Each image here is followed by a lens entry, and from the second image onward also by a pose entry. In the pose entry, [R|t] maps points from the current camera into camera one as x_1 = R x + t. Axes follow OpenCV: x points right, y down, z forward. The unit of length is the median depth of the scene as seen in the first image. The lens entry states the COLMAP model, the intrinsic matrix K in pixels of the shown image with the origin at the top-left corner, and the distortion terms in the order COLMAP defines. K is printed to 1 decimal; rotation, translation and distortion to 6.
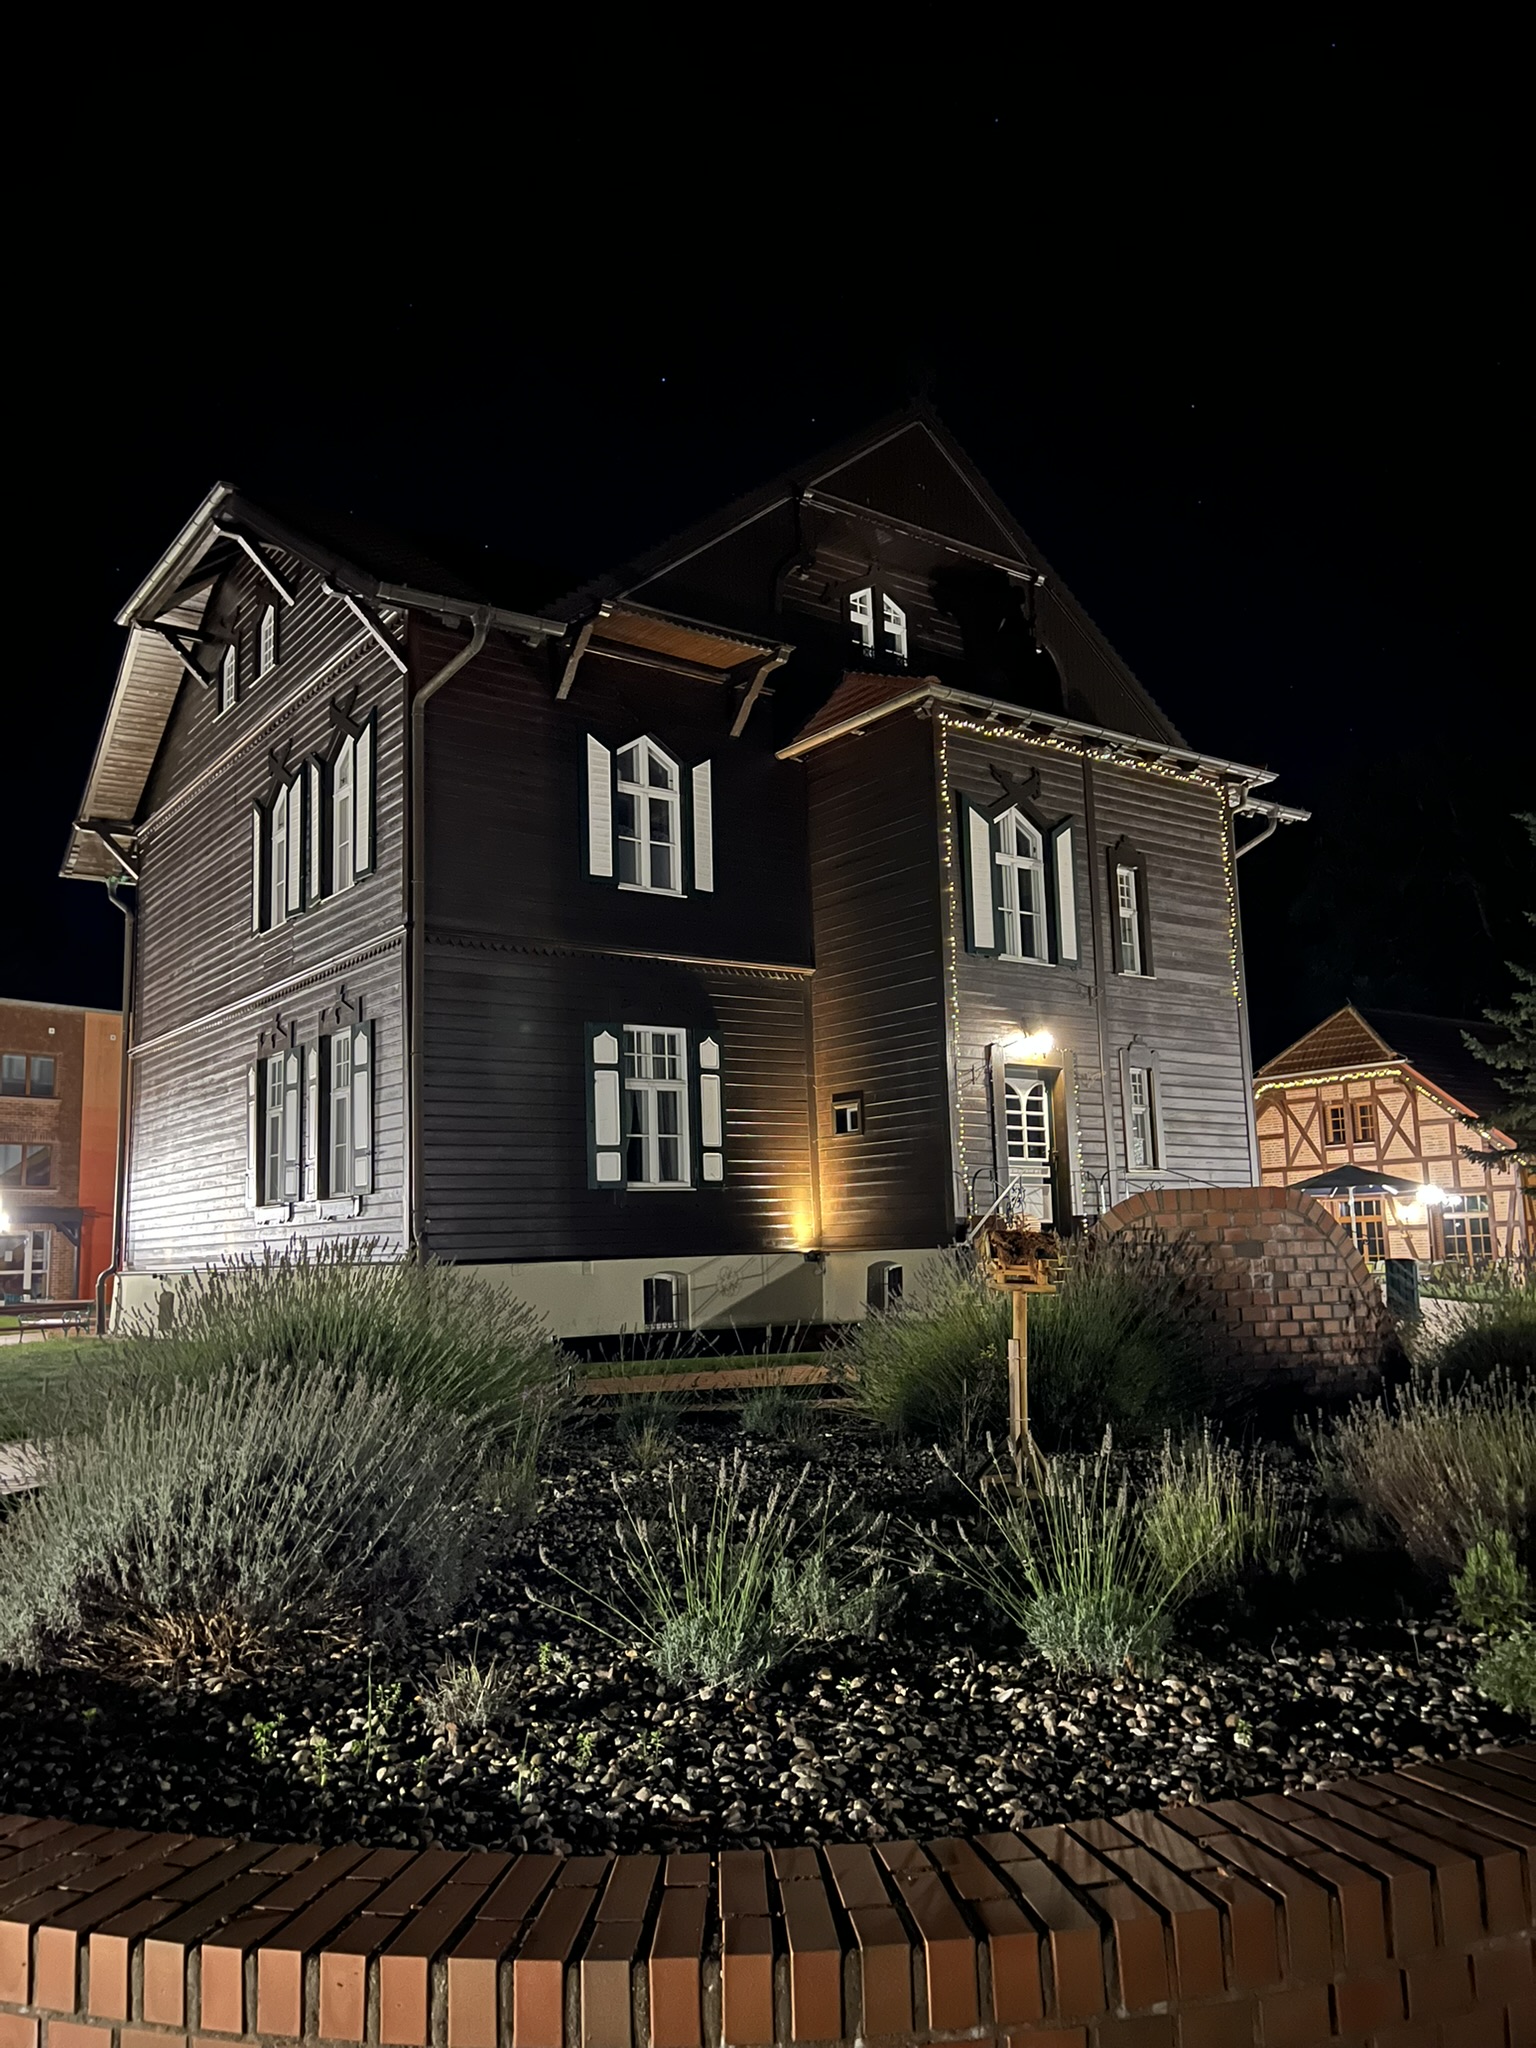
lens RADIAL K [[1543.8, 0, 765.6], [0, 1543.8, 1052.0], [0, 0, 1]] dist [0.171143, -0.348158]
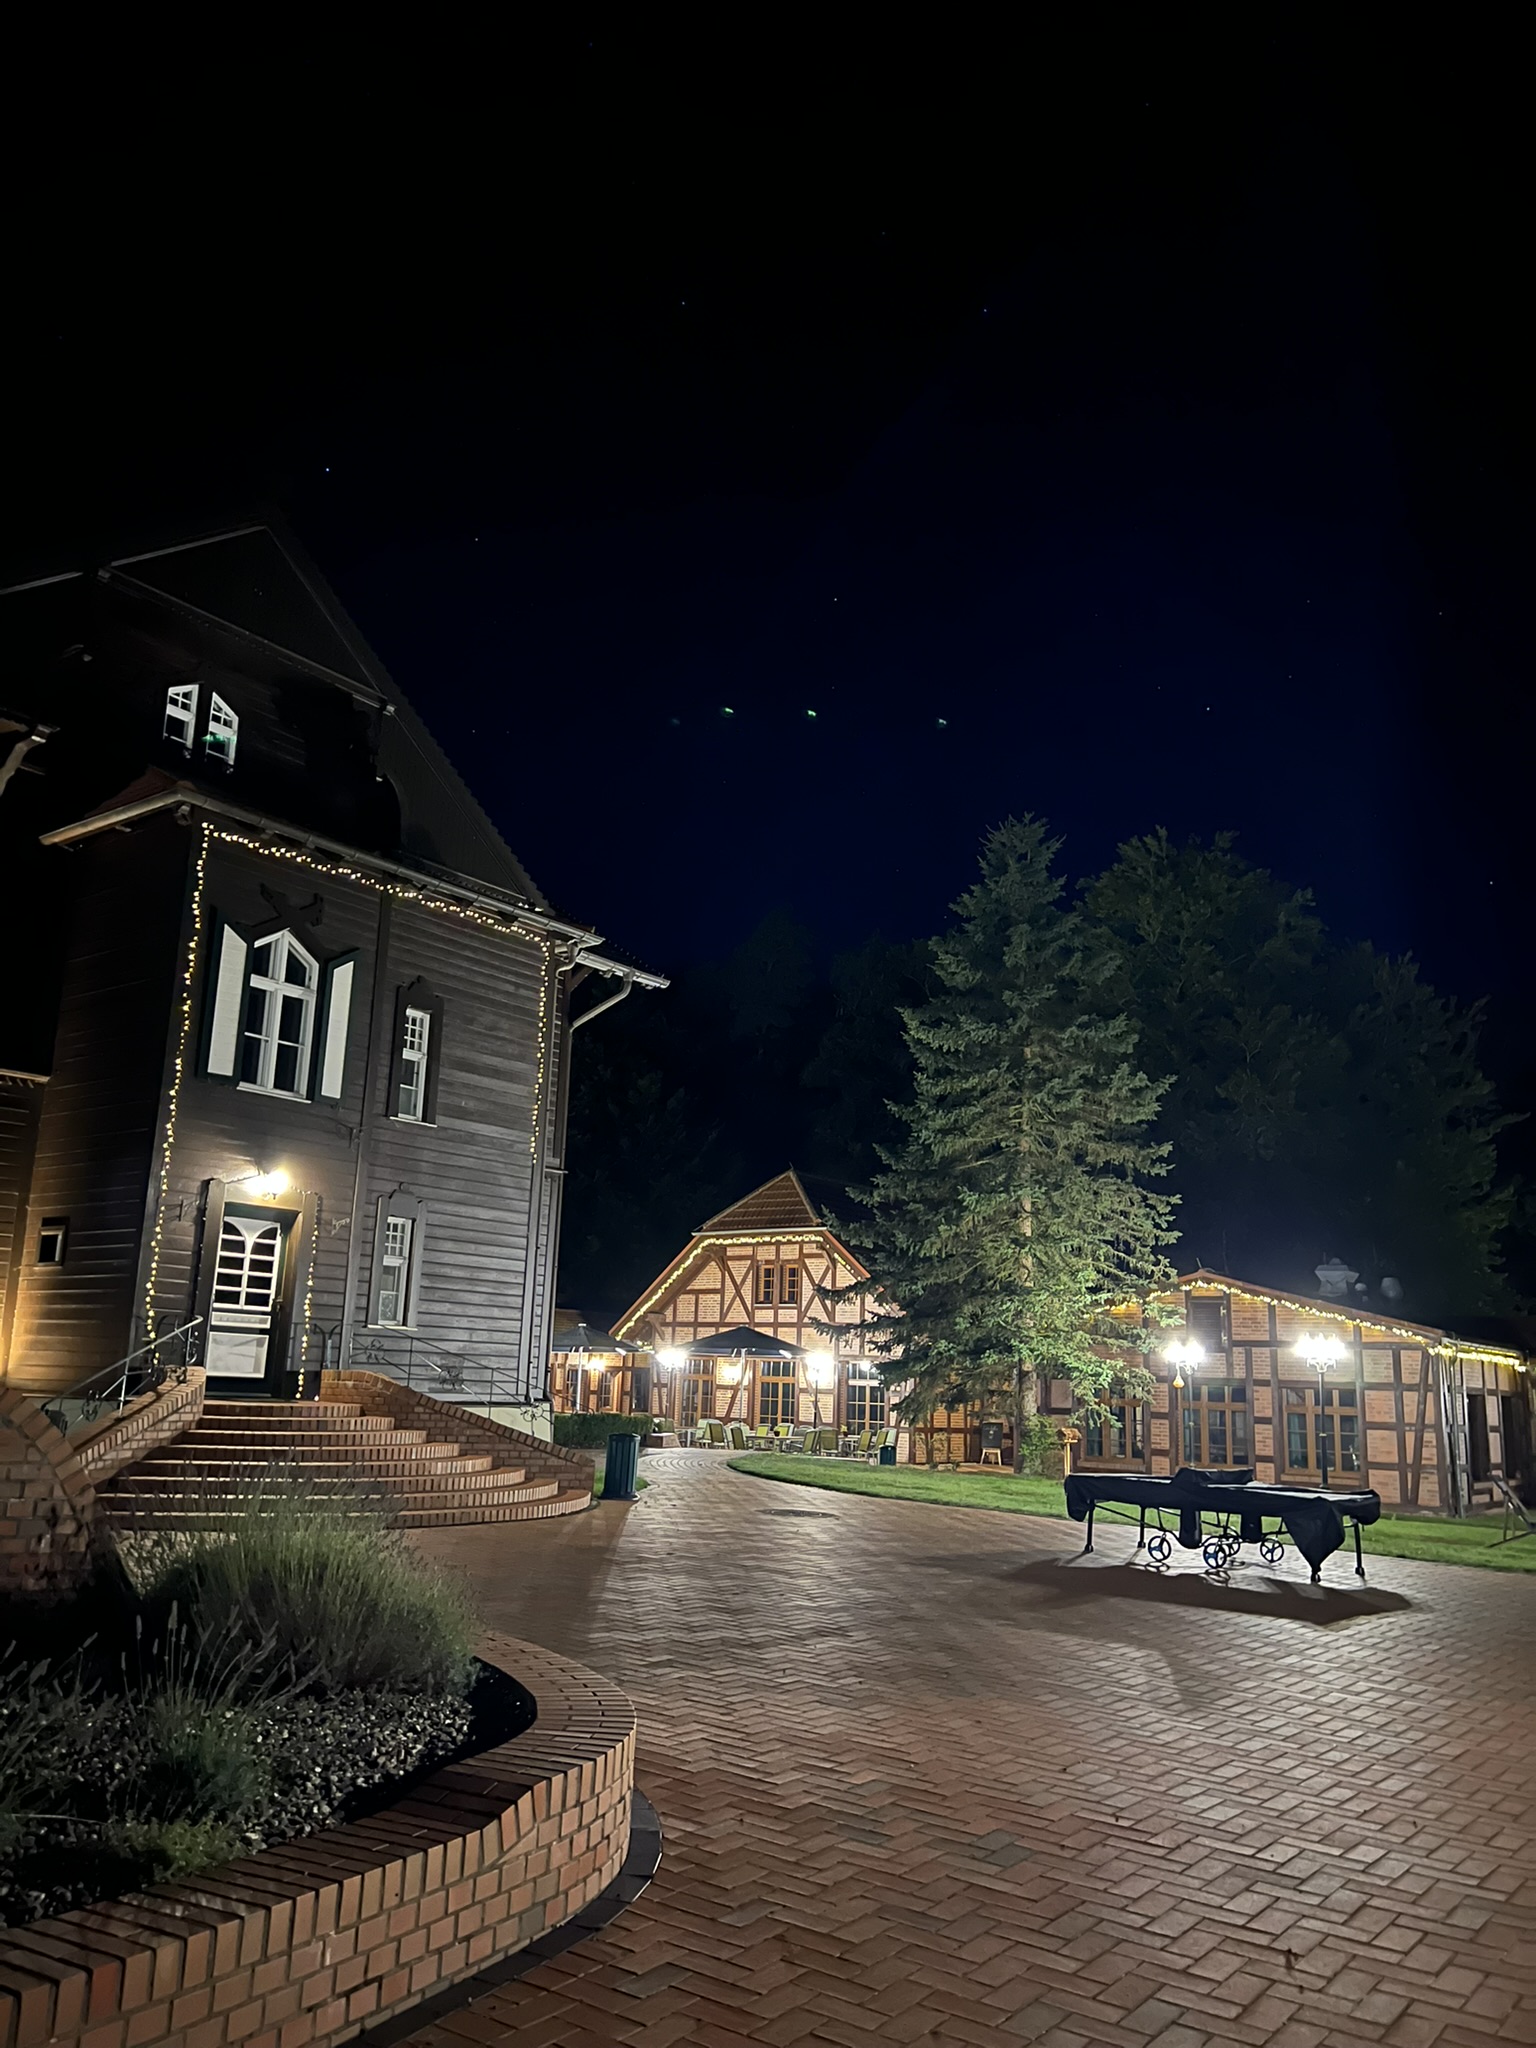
lens RADIAL K [[1543.8, 0, 765.6], [0, 1543.8, 1052.0], [0, 0, 1]] dist [0.171143, -0.348158]
pose [[0.965655, 0.116819, 0.232085, 0.216963], [-0.098076, 0.991032, -0.090762, -0.025003], [-0.240606, 0.064883, 0.968452, 0.009434]]
